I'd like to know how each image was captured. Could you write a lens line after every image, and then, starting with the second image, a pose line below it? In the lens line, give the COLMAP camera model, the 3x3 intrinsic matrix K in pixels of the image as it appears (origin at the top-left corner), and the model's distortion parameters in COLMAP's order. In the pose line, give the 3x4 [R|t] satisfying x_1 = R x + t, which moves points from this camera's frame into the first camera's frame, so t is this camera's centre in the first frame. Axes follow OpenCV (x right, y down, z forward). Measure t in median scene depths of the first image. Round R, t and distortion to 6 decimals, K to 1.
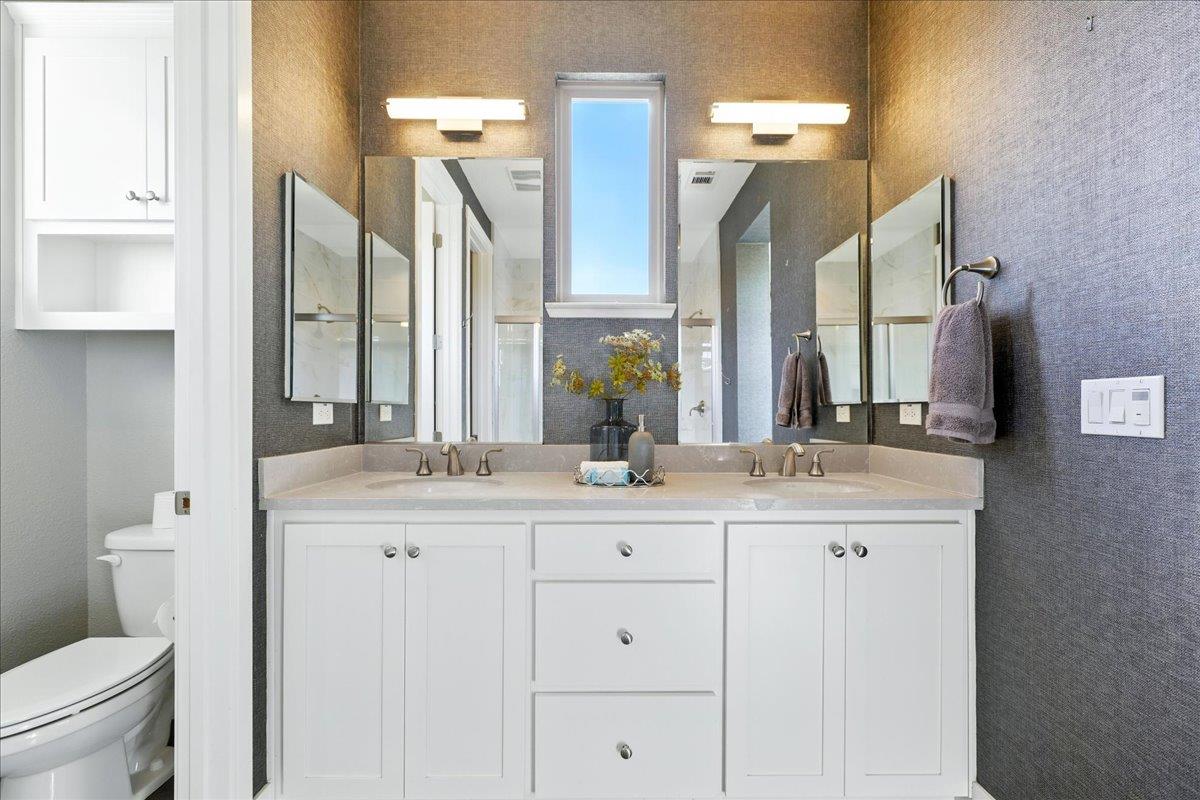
lens RADIAL K [[518.2, 0, 603.7], [0, 518.2, 400.1], [0, 0, 1]] dist [-0.001963, 0.000153]
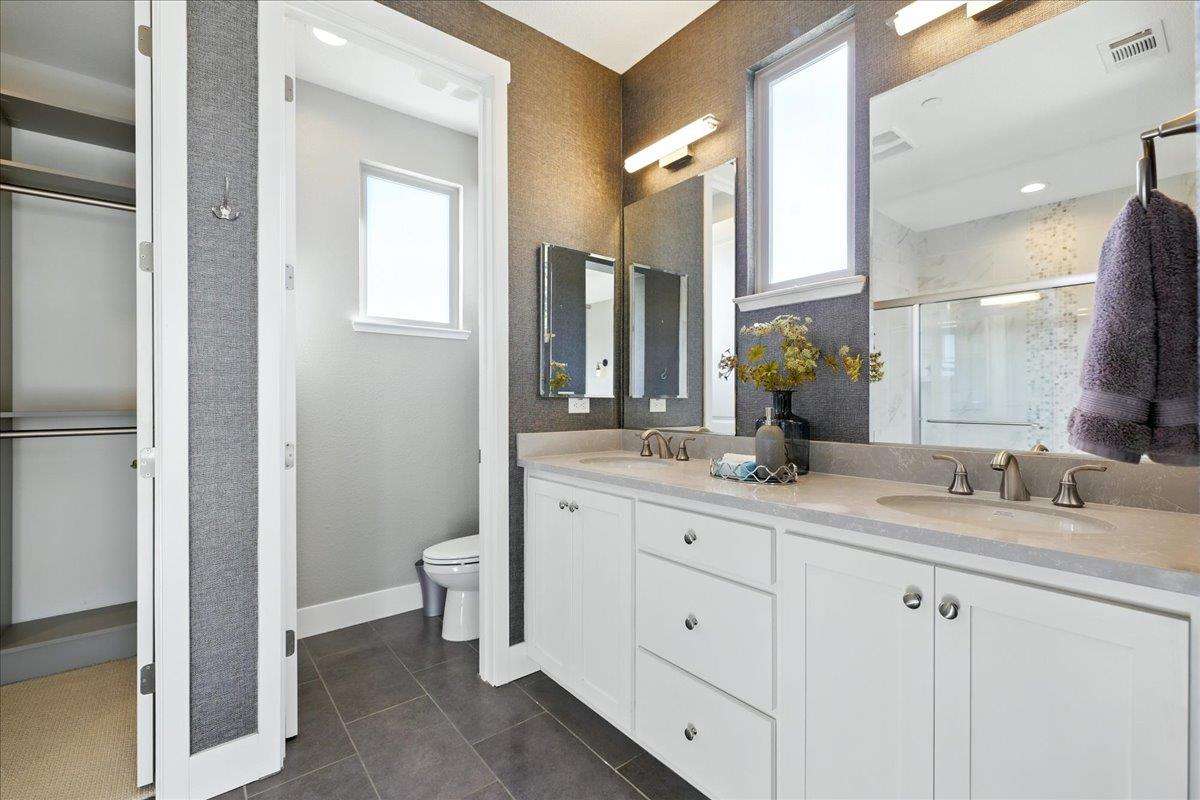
lens RADIAL K [[518.2, 0, 608.6], [0, 518.2, 388.9], [0, 0, 1]] dist [-0.001963, 0.000153]
pose [[0.624811, -0.022034, -0.780465, 0.555075], [0.016832, 0.999750, -0.014749, 0.003109], [0.780595, -0.003922, 0.625025, 0.167524]]
